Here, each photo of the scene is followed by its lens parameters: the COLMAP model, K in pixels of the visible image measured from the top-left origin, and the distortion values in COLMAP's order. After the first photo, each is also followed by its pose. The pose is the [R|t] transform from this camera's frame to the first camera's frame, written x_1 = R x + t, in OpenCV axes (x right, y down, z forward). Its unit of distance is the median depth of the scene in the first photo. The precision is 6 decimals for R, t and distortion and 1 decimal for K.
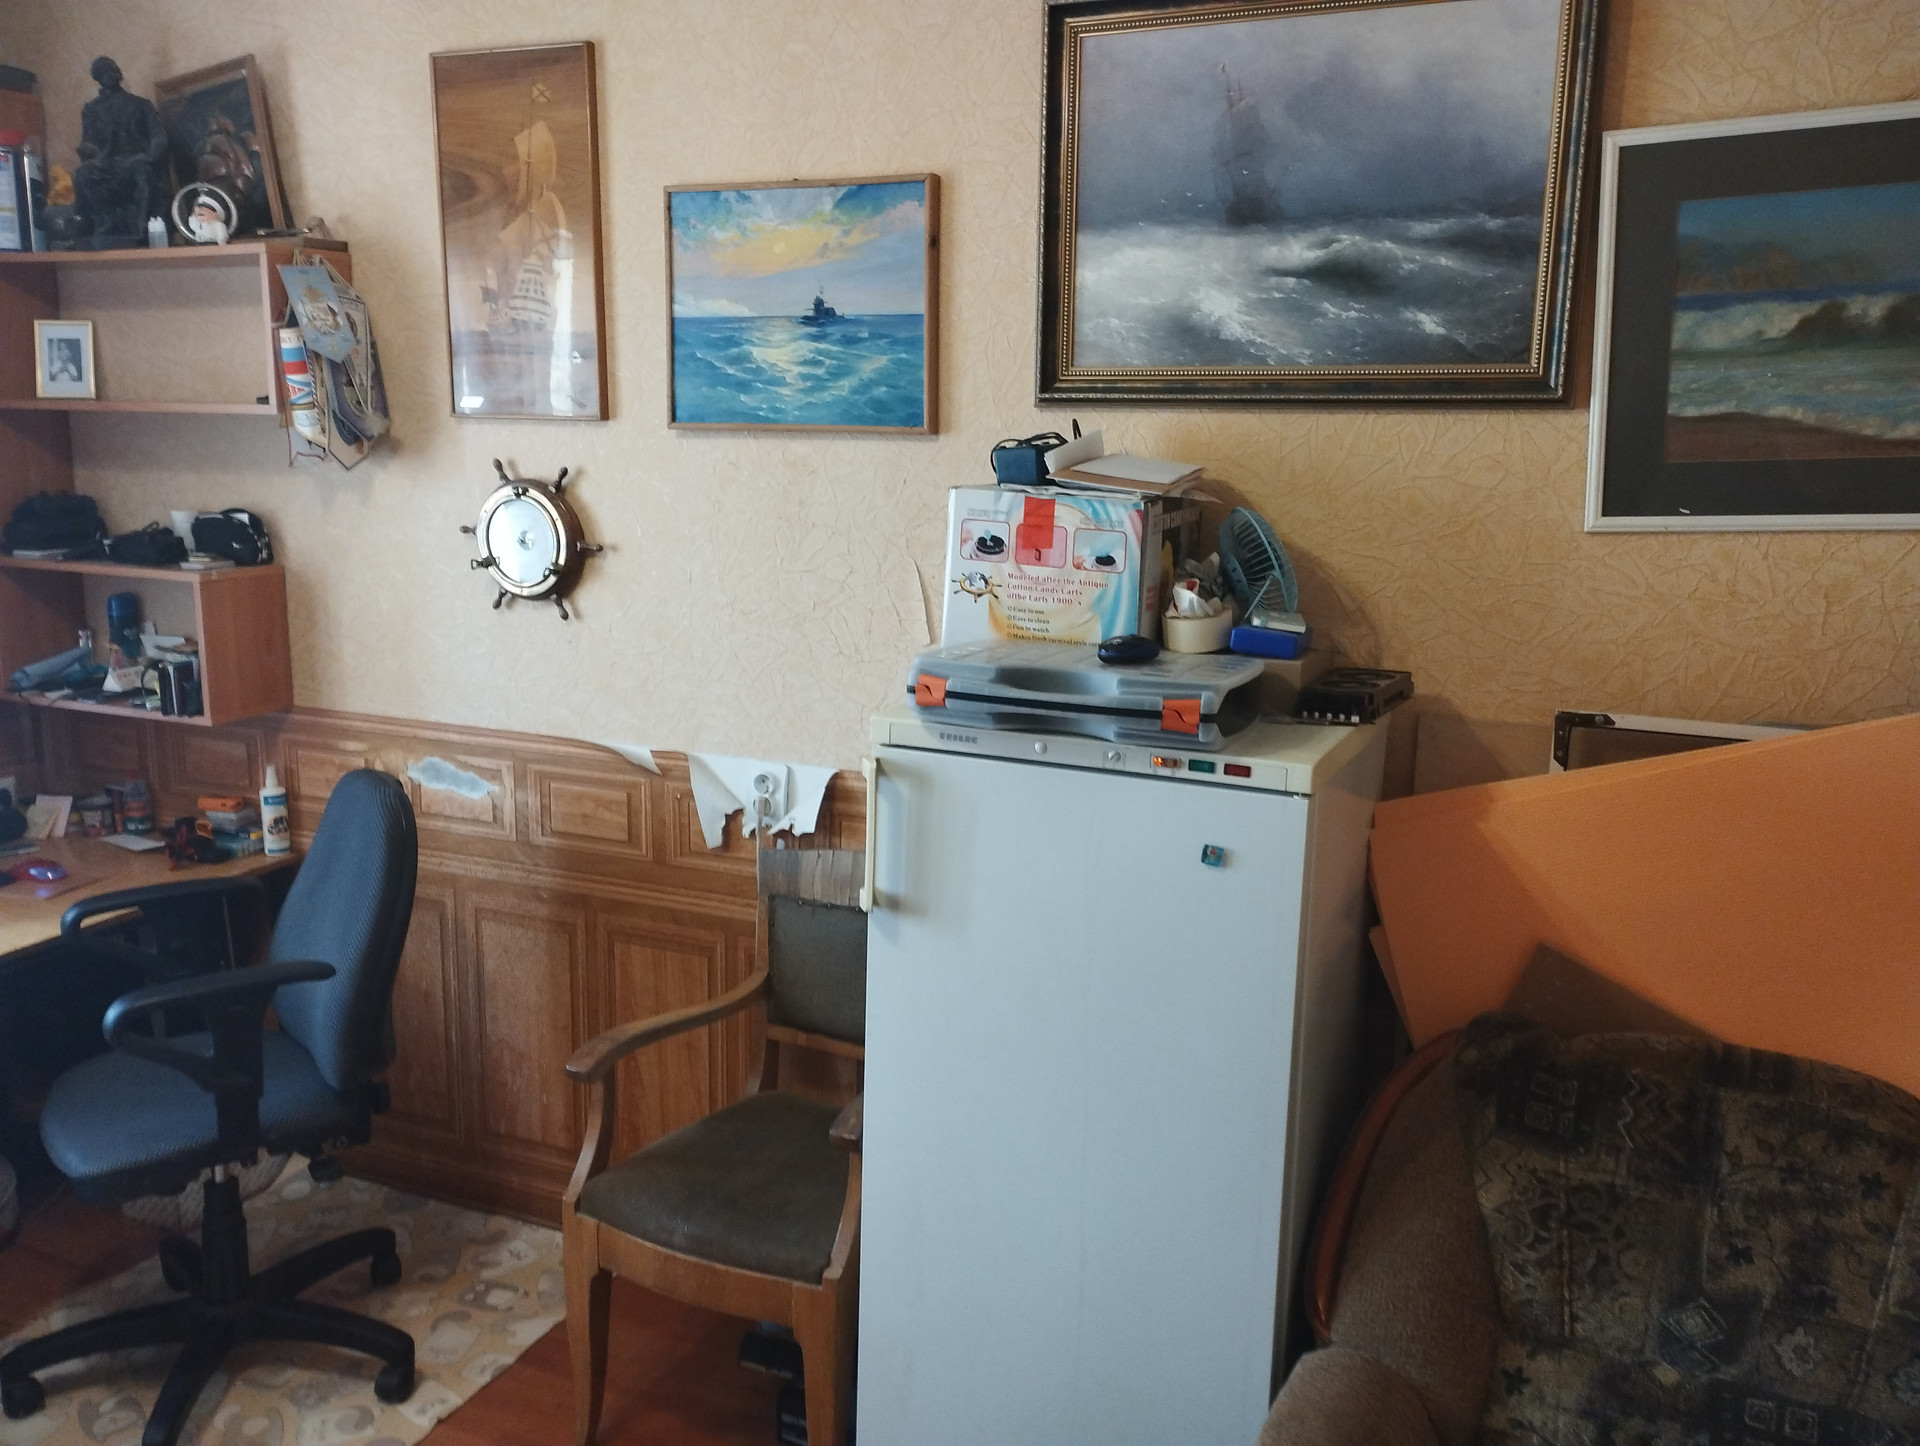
lens RADIAL K [[1561.0, 0, 968.0], [0, 1561.0, 722.0], [0, 0, 1]] dist [0.100057, -0.123443]
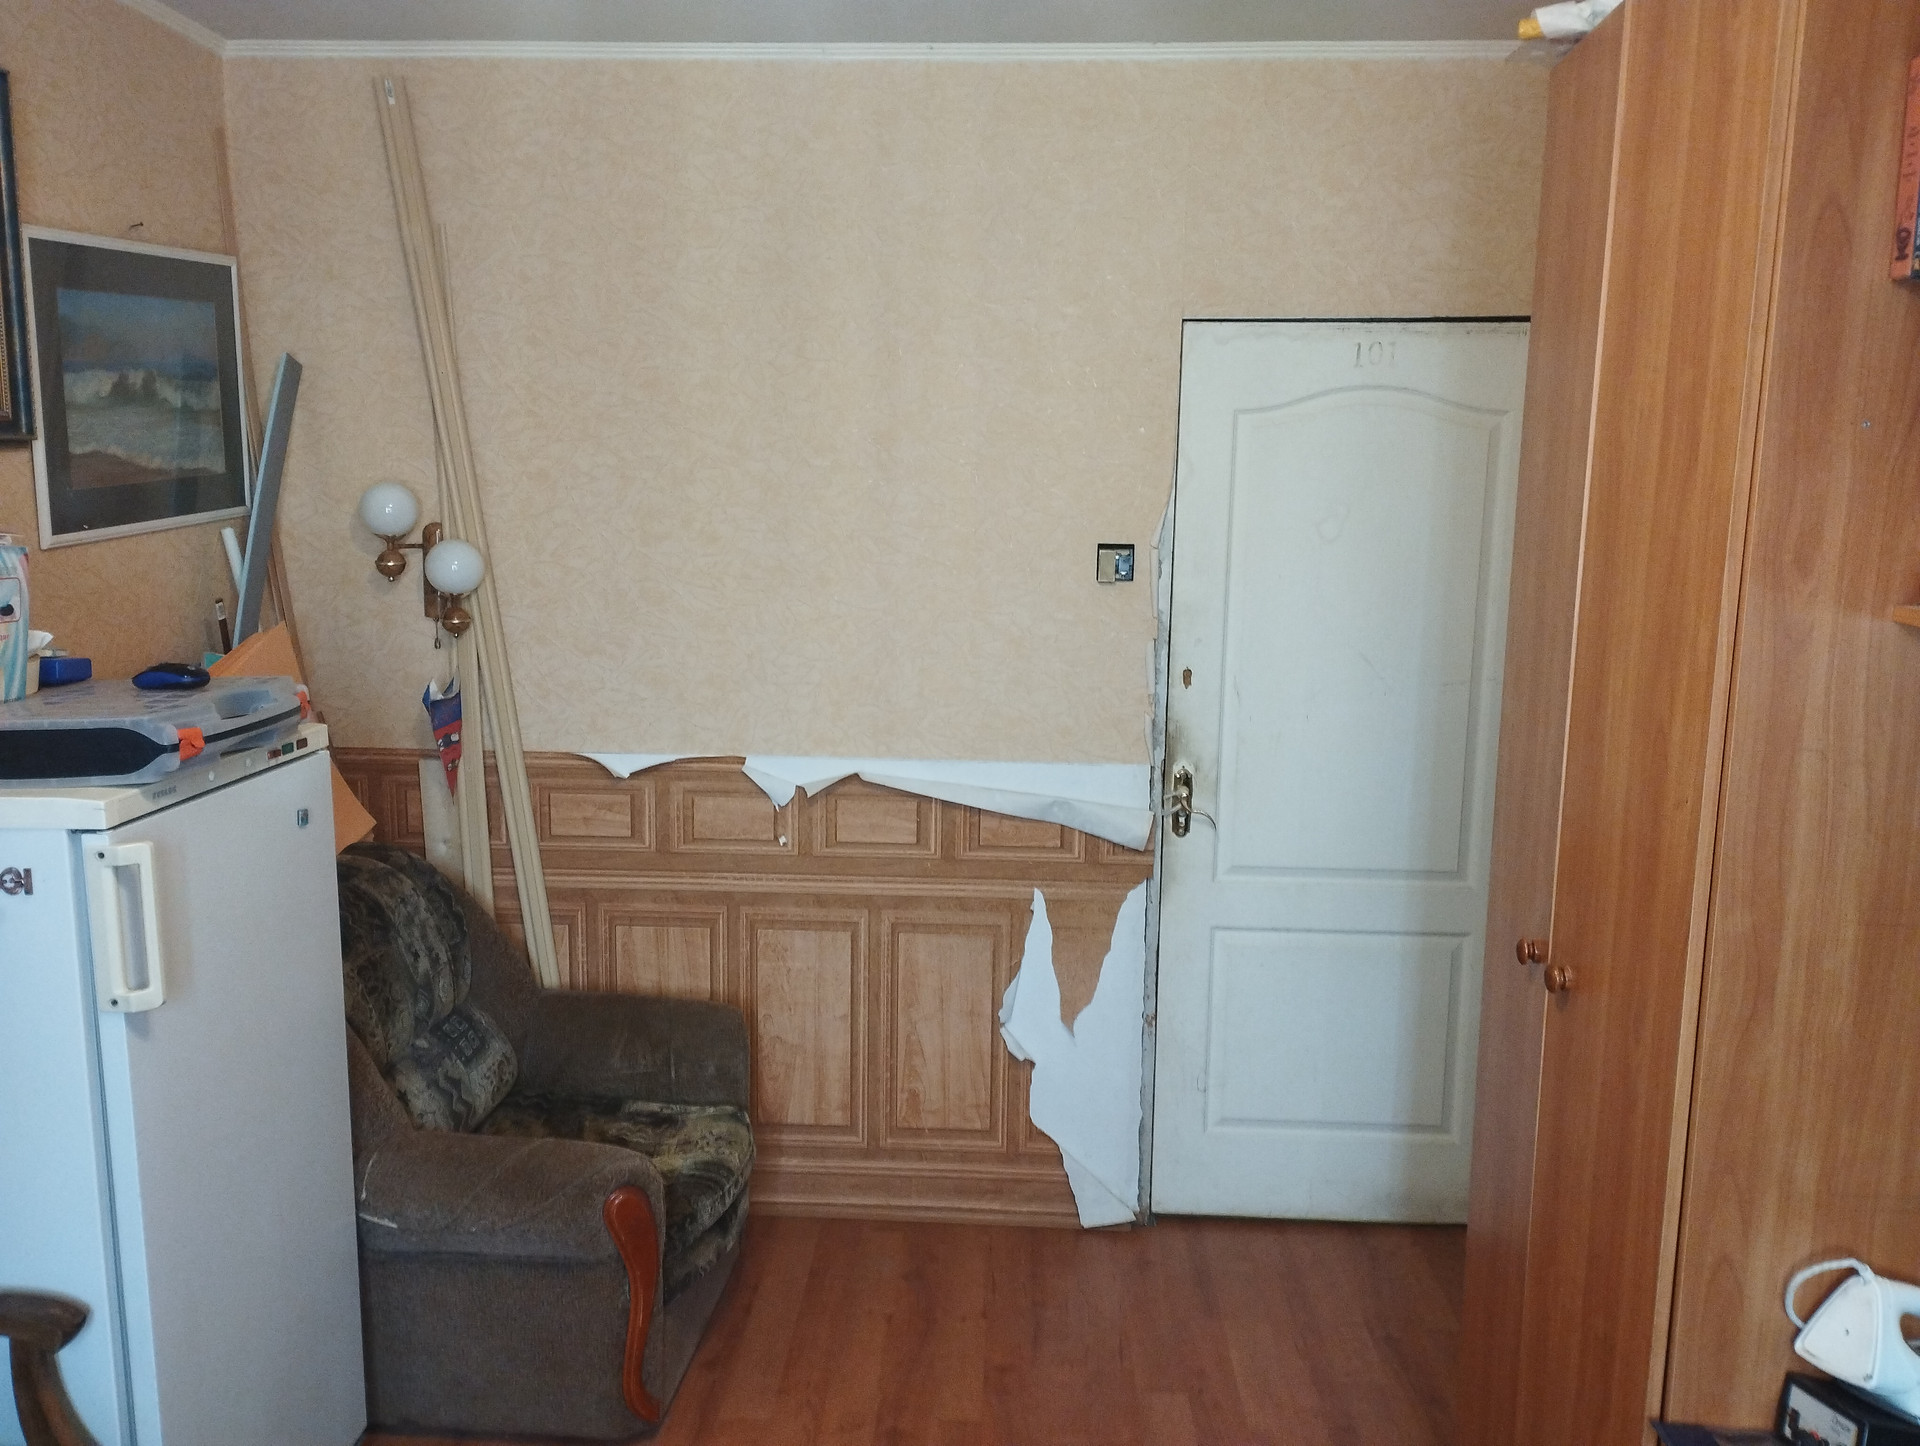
lens RADIAL K [[1561.0, 0, 968.0], [0, 1561.0, 722.0], [0, 0, 1]] dist [0.100057, -0.123443]
pose [[-0.375661, -0.168420, 0.911325, -0.775834], [0.163454, 0.955892, 0.244034, -0.136313], [-0.912229, 0.240634, -0.331563, 0.615754]]
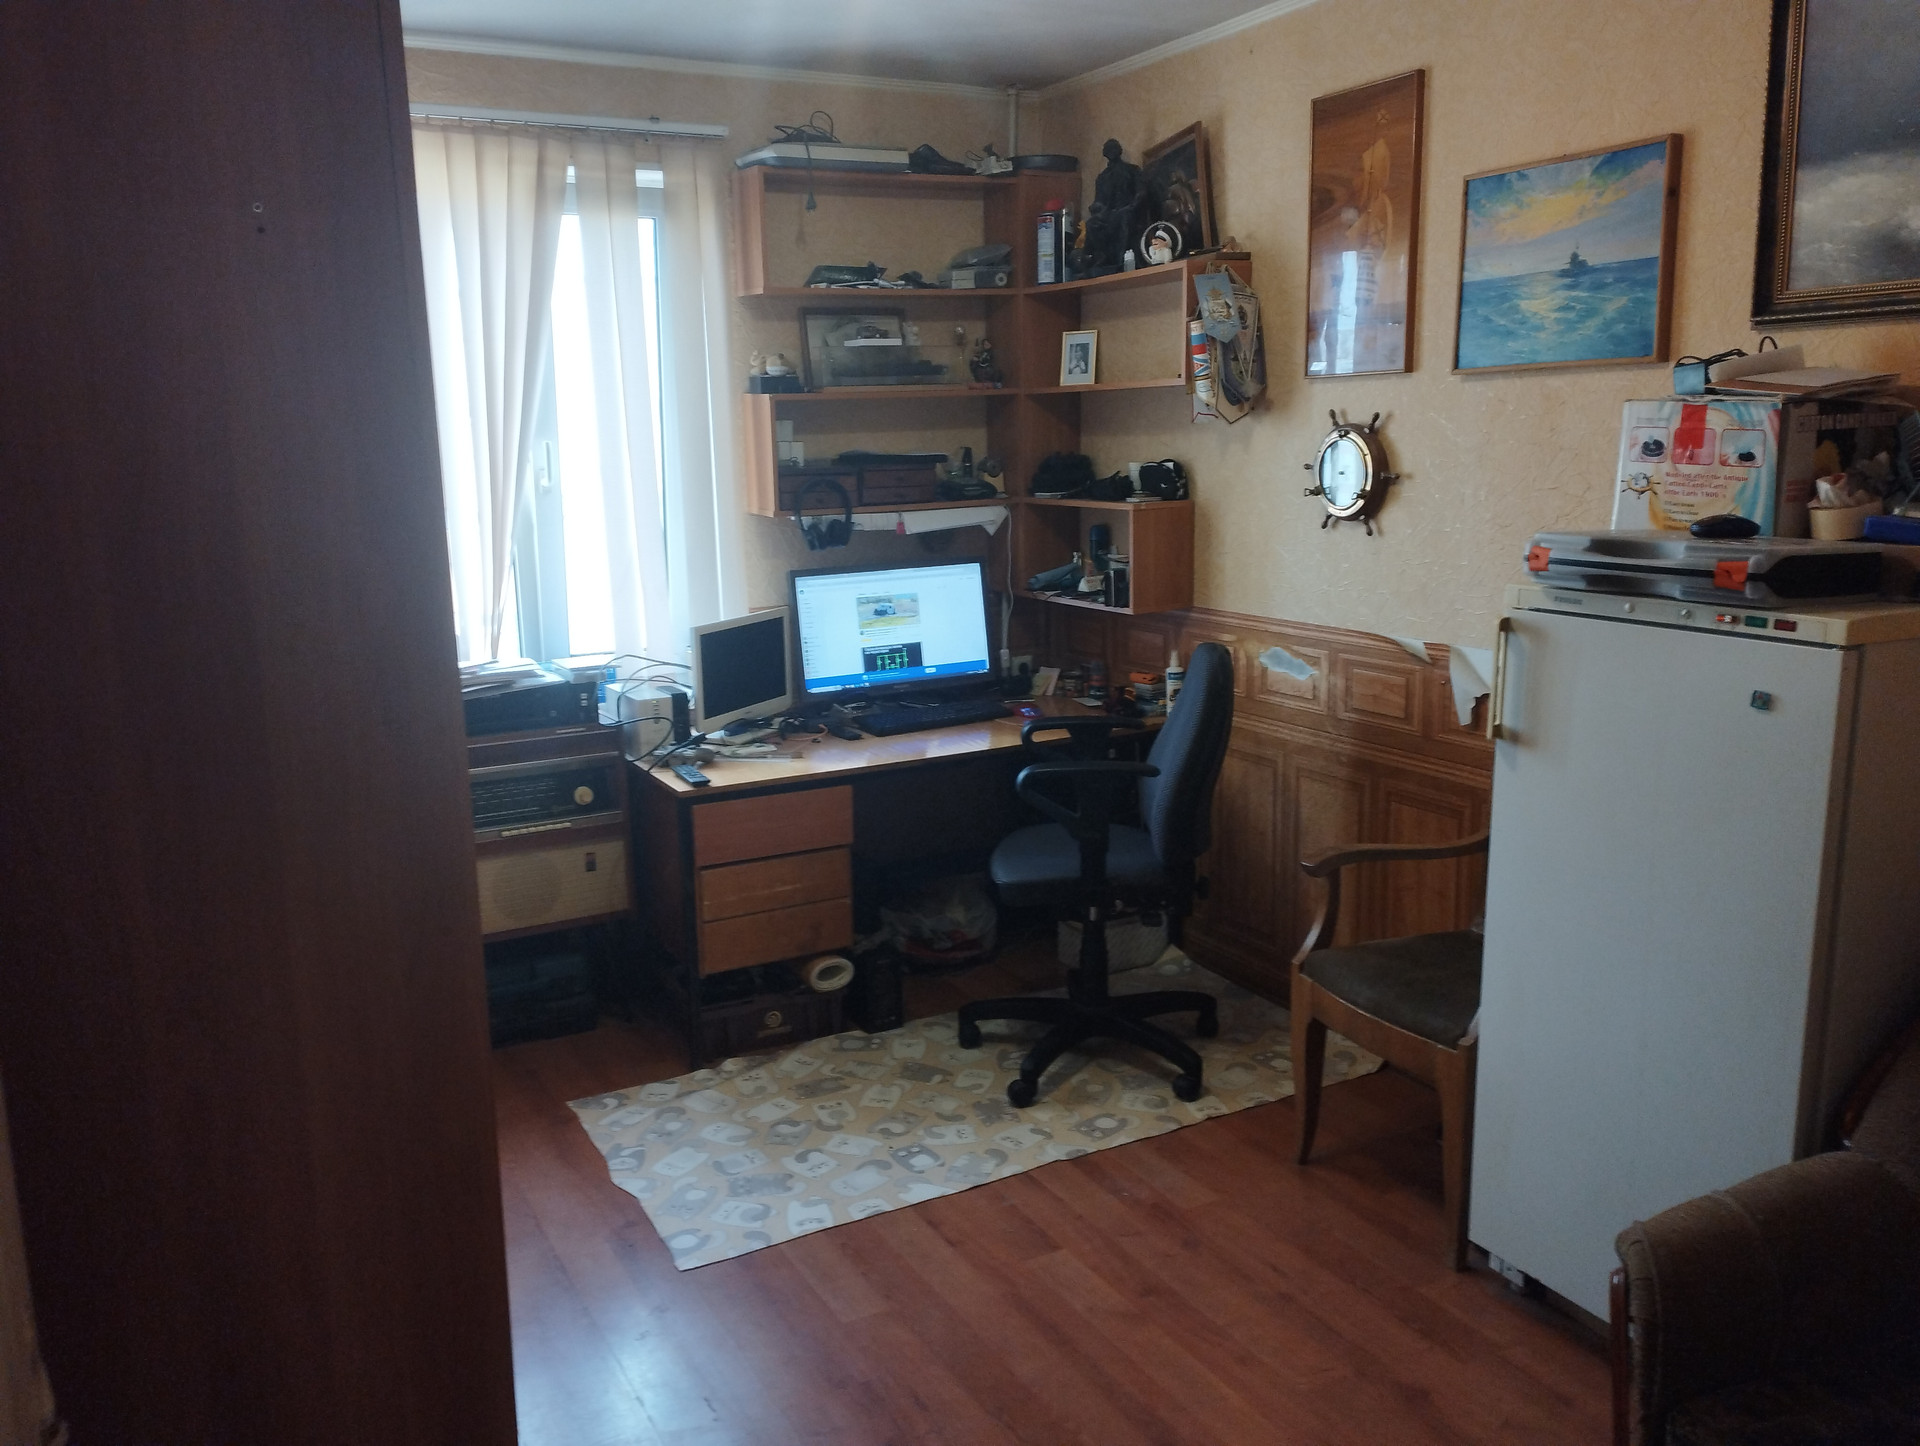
lens RADIAL K [[1561.0, 0, 968.0], [0, 1561.0, 722.0], [0, 0, 1]] dist [0.100057, -0.123443]
pose [[0.787674, 0.082881, -0.610492, 0.275740], [-0.087044, 0.995941, 0.022904, 0.083862], [0.609912, 0.035099, 0.791692, -0.185442]]
